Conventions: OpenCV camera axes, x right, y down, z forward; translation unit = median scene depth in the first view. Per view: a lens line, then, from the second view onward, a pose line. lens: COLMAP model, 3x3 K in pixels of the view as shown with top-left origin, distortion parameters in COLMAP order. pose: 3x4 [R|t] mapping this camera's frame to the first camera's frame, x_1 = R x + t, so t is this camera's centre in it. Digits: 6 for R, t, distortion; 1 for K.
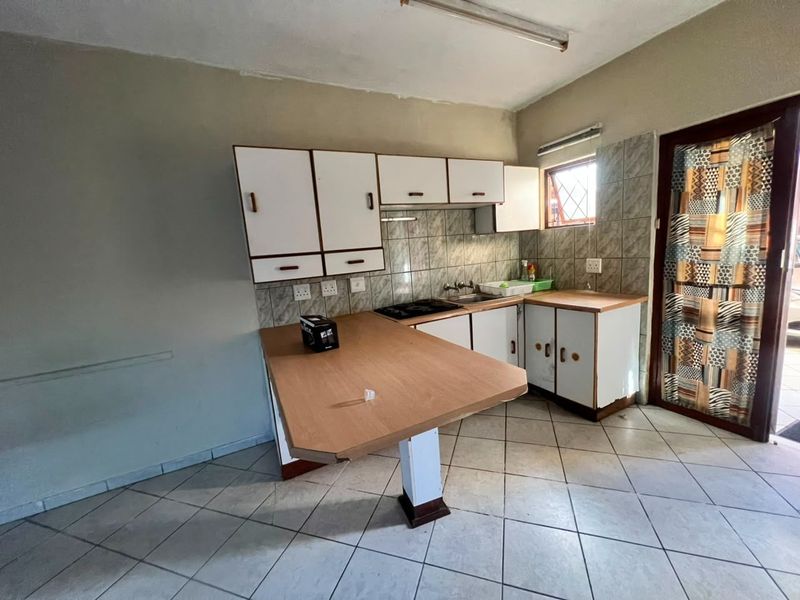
lens RADIAL K [[320.6, 0, 400.8], [0, 320.6, 299.4], [0, 0, 1]] dist [-0.002942, 0.000332]
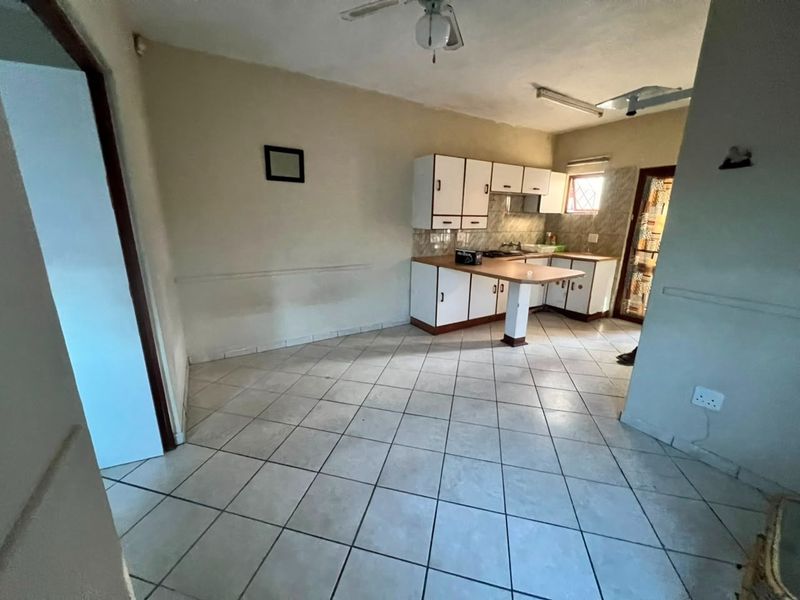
lens RADIAL K [[320.6, 0, 398.5], [0, 320.6, 298.7], [0, 0, 1]] dist [-0.002942, 0.000332]
pose [[0.992093, 0.068531, 0.105143, -0.654994], [-0.077929, 0.993063, 0.088049, 0.162935], [-0.098379, -0.095546, 0.990552, -0.697277]]
